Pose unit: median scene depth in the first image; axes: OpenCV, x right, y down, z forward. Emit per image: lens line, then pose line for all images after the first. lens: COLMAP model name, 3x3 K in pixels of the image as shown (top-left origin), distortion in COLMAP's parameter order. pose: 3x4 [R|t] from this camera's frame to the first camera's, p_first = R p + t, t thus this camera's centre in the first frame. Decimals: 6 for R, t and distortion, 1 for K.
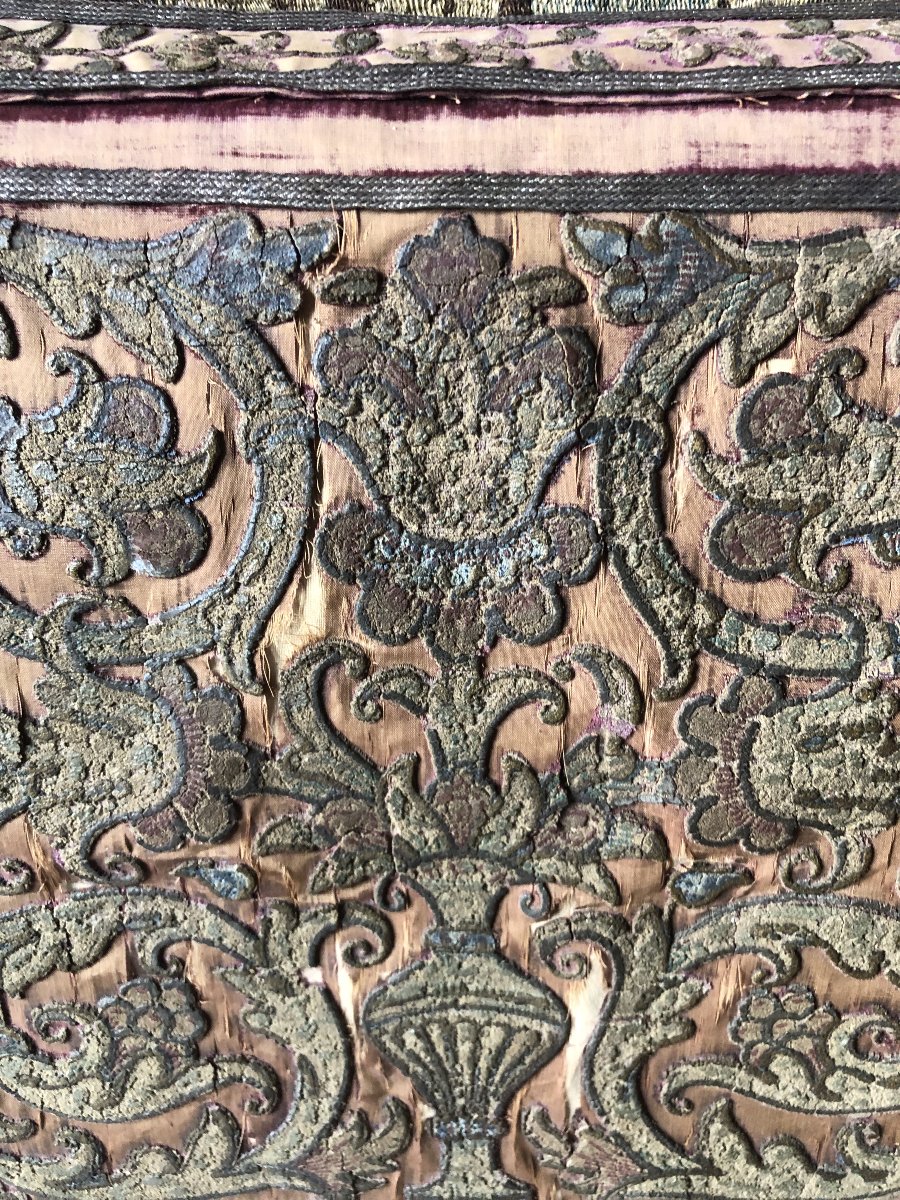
lens RADIAL K [[958.2, 0, 451.2], [0, 958.2, 587.9], [0, 0, 1]] dist [-0.005723, -0.014536]
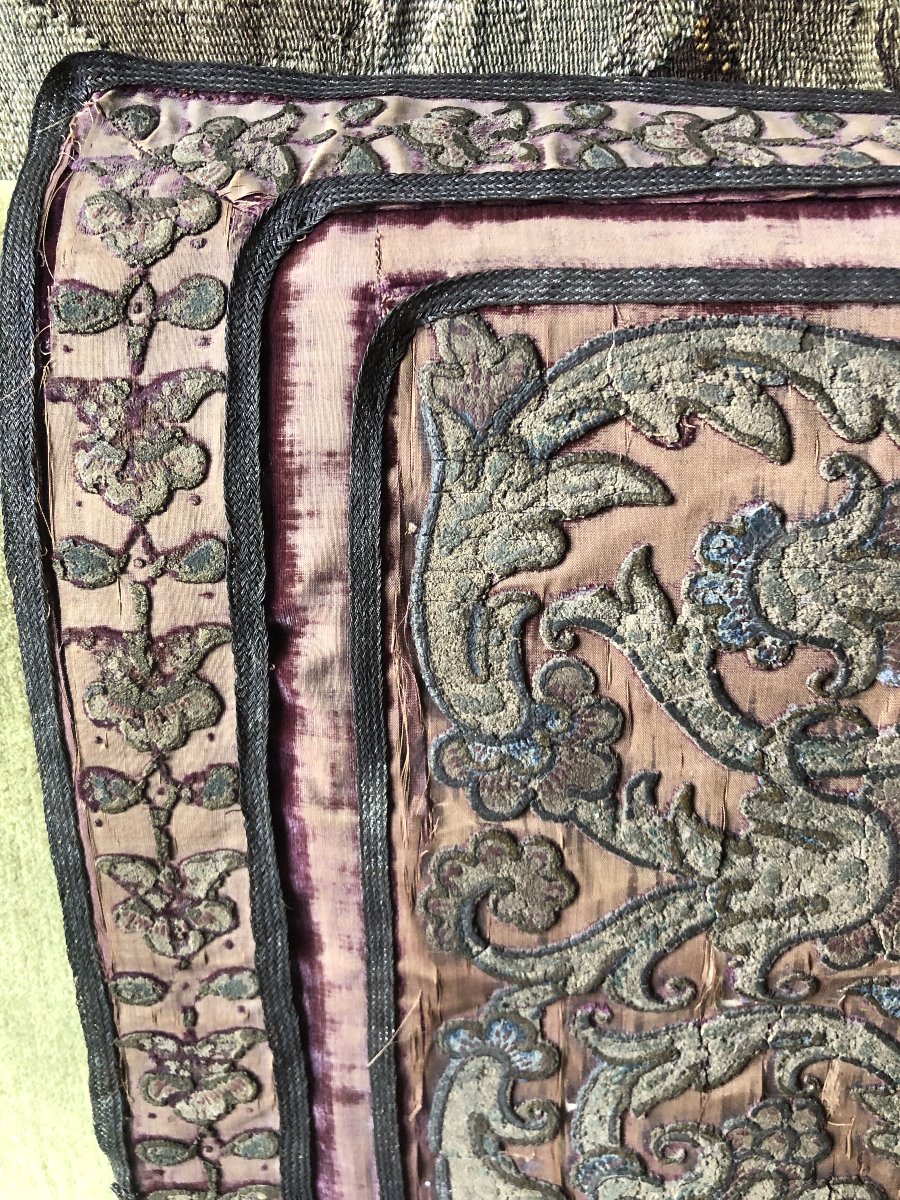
lens RADIAL K [[958.2, 0, 421.7], [0, 958.2, 594.4], [0, 0, 1]] dist [-0.005723, -0.014536]
pose [[0.998763, -0.008922, -0.048914, -0.710029], [0.007550, 0.999575, -0.028150, -0.077541], [0.049145, 0.027746, 0.998406, 0.025237]]
